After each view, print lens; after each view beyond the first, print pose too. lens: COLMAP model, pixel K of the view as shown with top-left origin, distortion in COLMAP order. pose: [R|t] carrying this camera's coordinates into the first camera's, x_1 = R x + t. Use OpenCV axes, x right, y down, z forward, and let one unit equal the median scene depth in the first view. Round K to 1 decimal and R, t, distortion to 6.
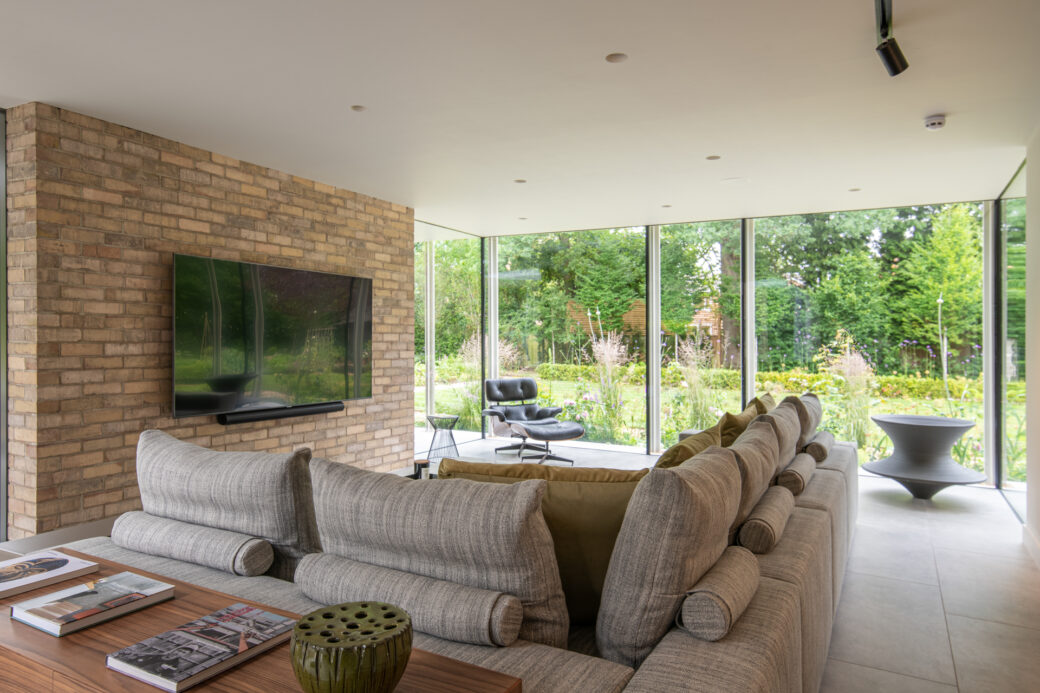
lens RADIAL K [[669.2, 0, 519.1], [0, 669.2, 338.4], [0, 0, 1]] dist [-0.000146, 0.001381]
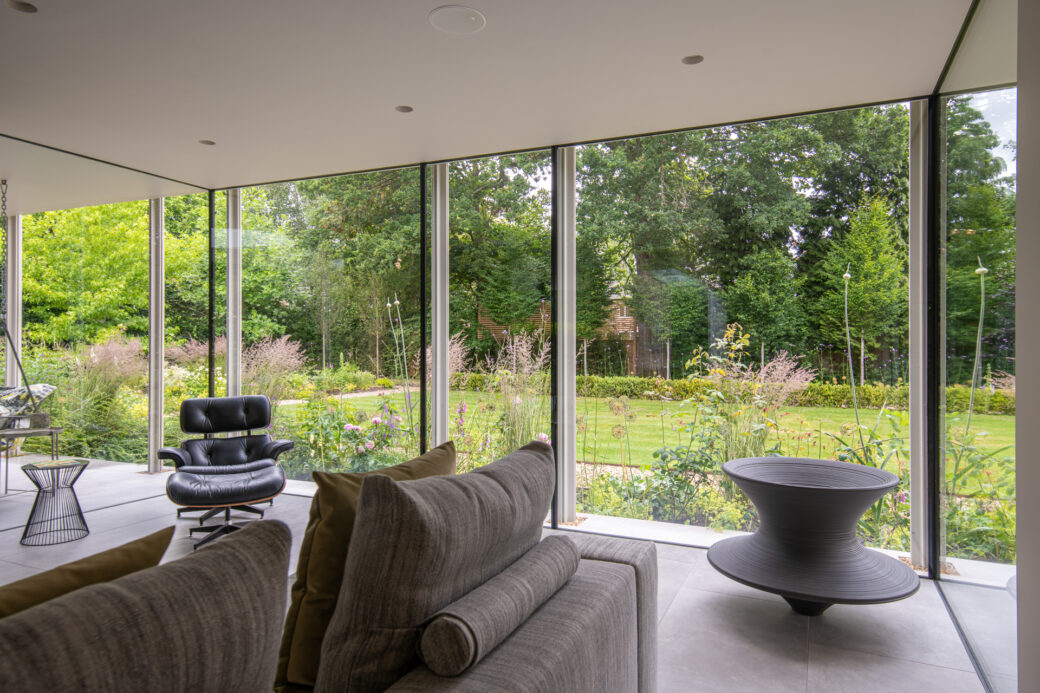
lens RADIAL K [[641.5, 0, 522.3], [0, 641.5, 352.1], [0, 0, 1]] dist [0.000952, 0.000674]
pose [[0.997144, -0.006081, 0.075277, 0.093115], [0.005486, 0.999952, 0.008109, 0.004697], [-0.075322, -0.007673, 0.997130, 0.138822]]
